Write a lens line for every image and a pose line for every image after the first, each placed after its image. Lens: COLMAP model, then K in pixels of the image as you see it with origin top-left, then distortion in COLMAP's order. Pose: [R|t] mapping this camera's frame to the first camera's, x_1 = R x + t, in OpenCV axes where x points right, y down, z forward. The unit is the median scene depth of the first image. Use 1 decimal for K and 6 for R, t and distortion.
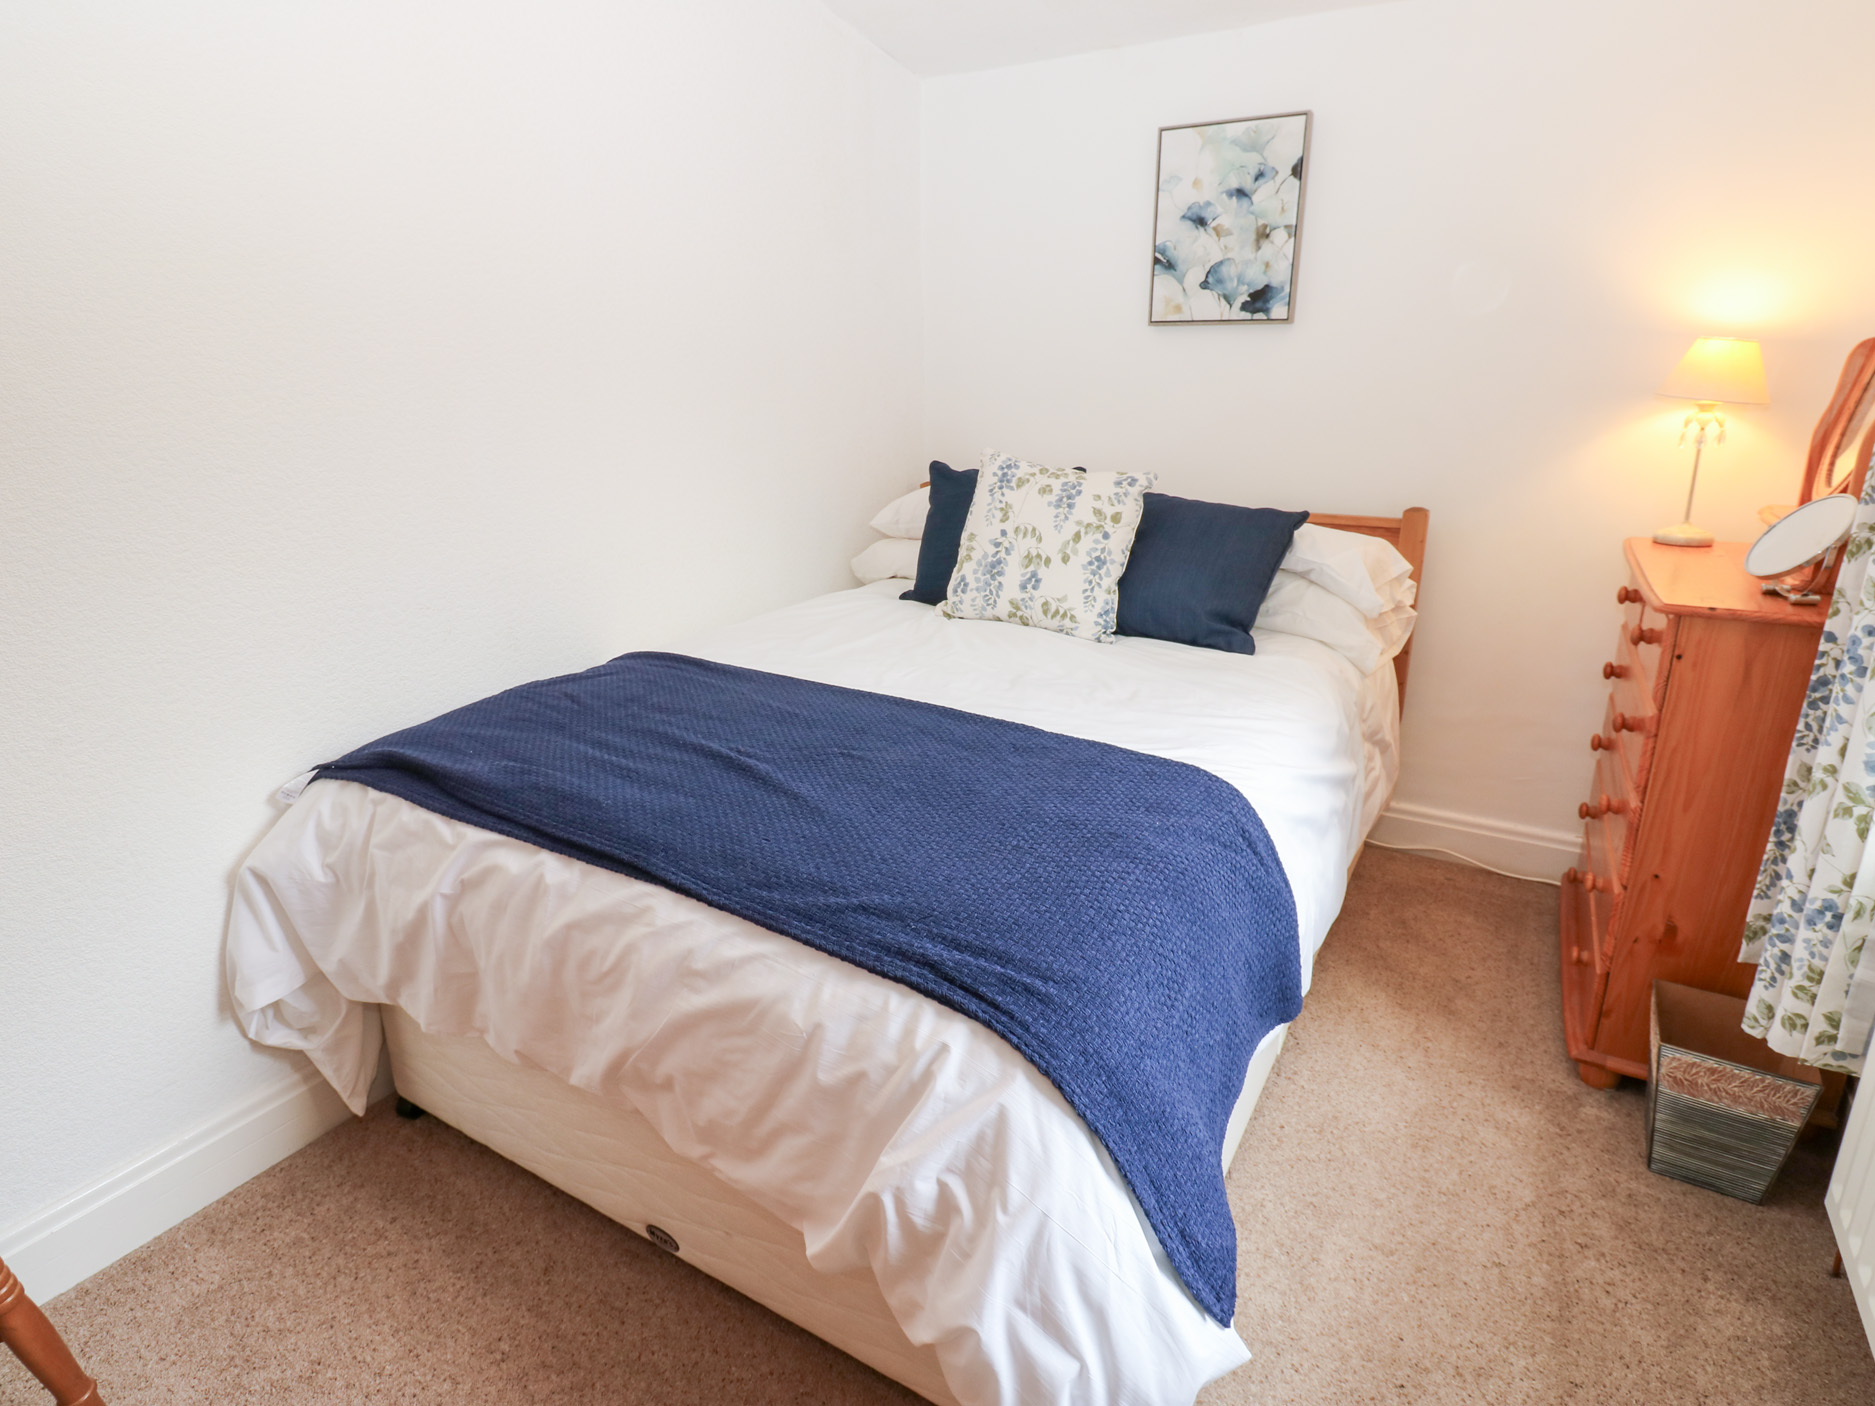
lens RADIAL K [[980.0, 0, 948.0], [0, 980.0, 682.5], [0, 0, 1]] dist [-0.000415, -0.008213]
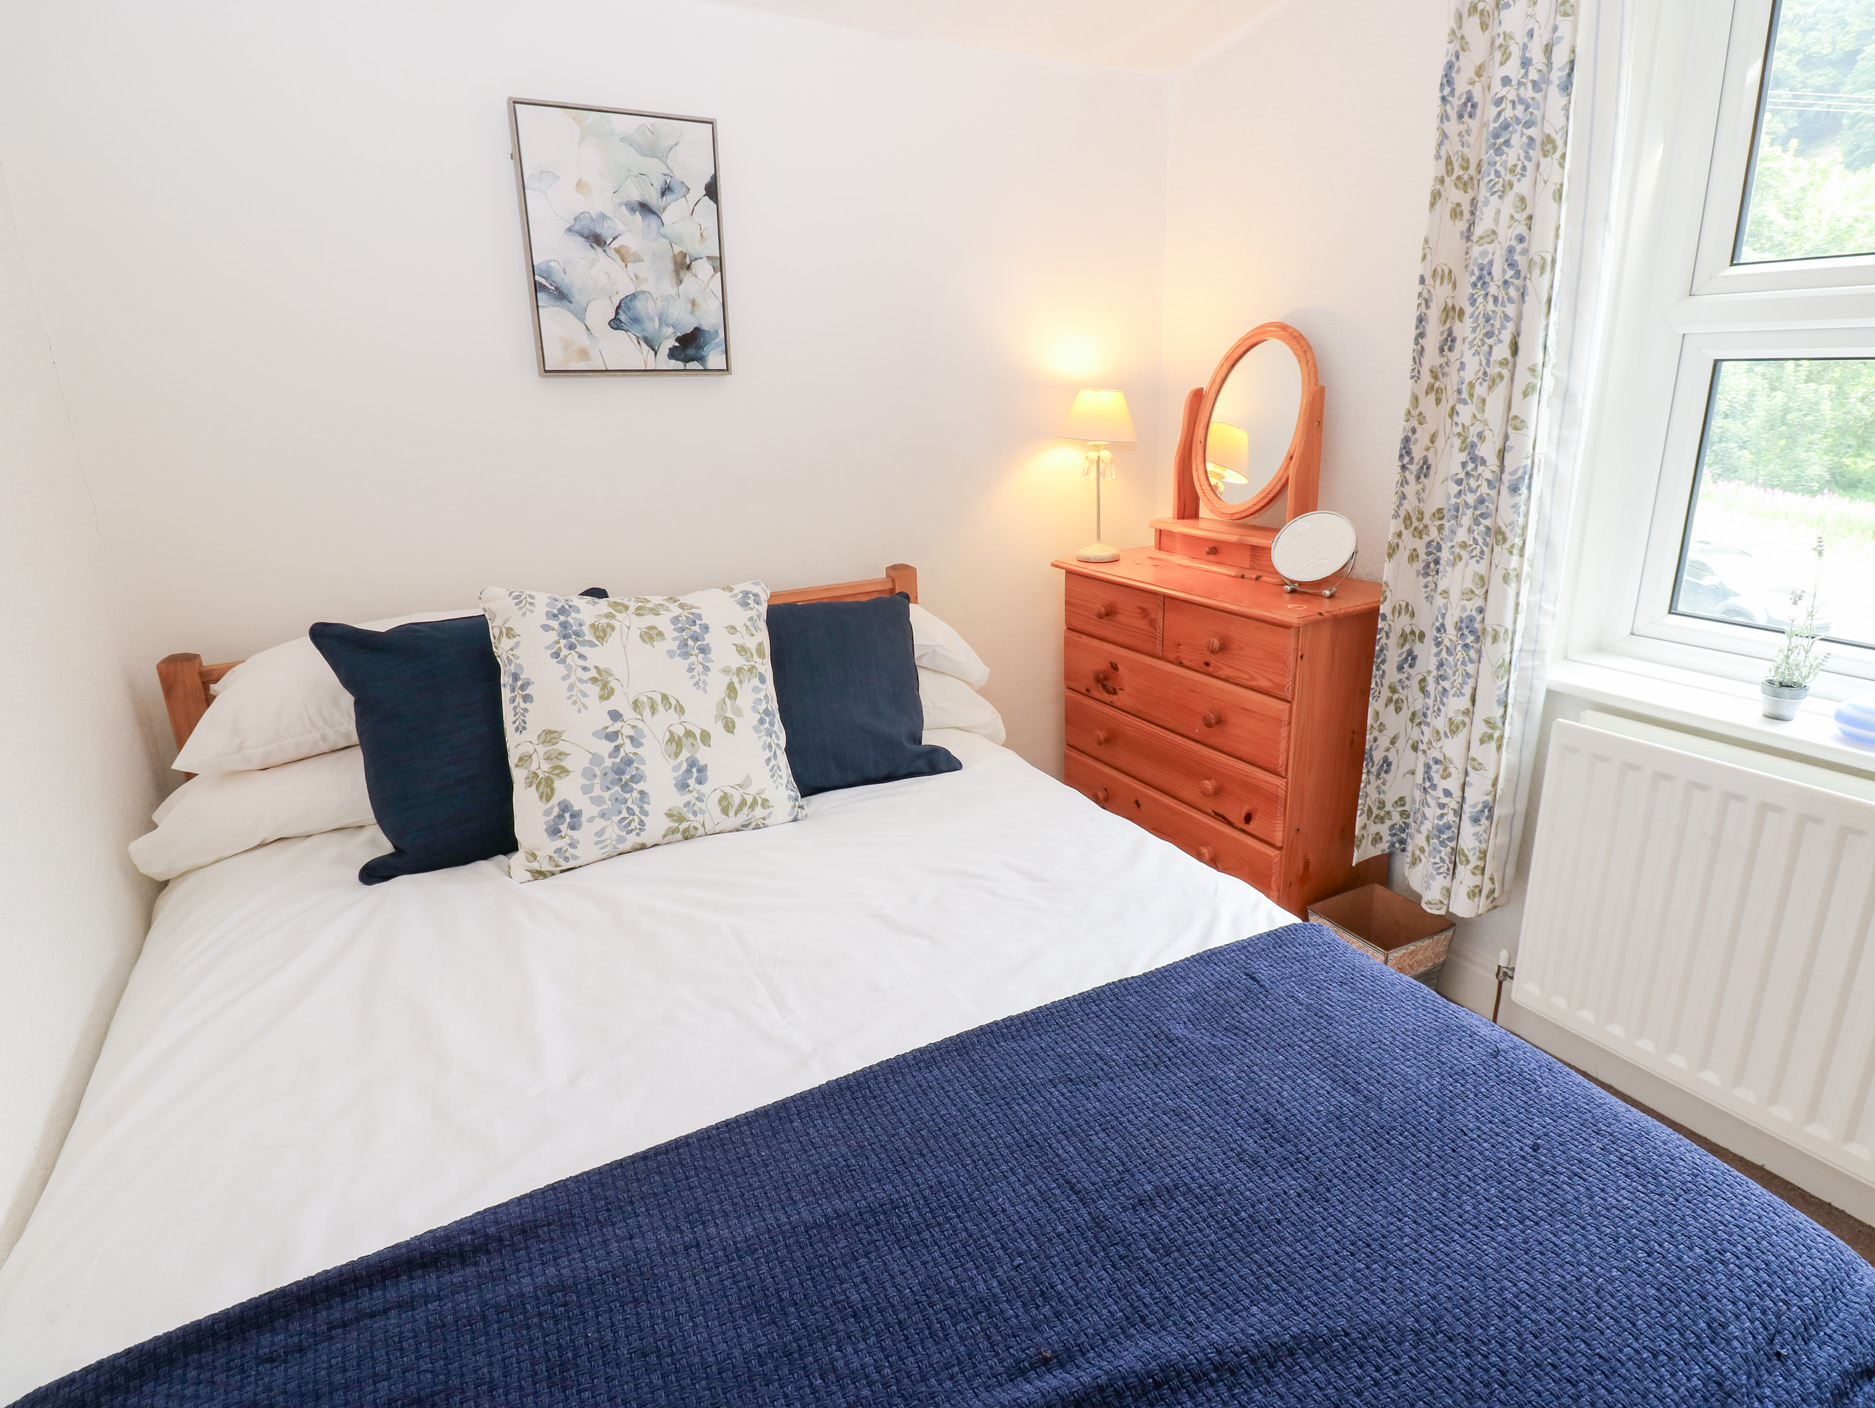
lens RADIAL K [[980.0, 0, 948.0], [0, 980.0, 683.5], [0, 0, 1]] dist [-0.000415, -0.008213]
pose [[0.509414, -0.264561, 0.818844, -0.316469], [0.279771, 0.950790, 0.133142, -0.181308], [-0.813772, 0.161264, 0.558362, 0.439167]]
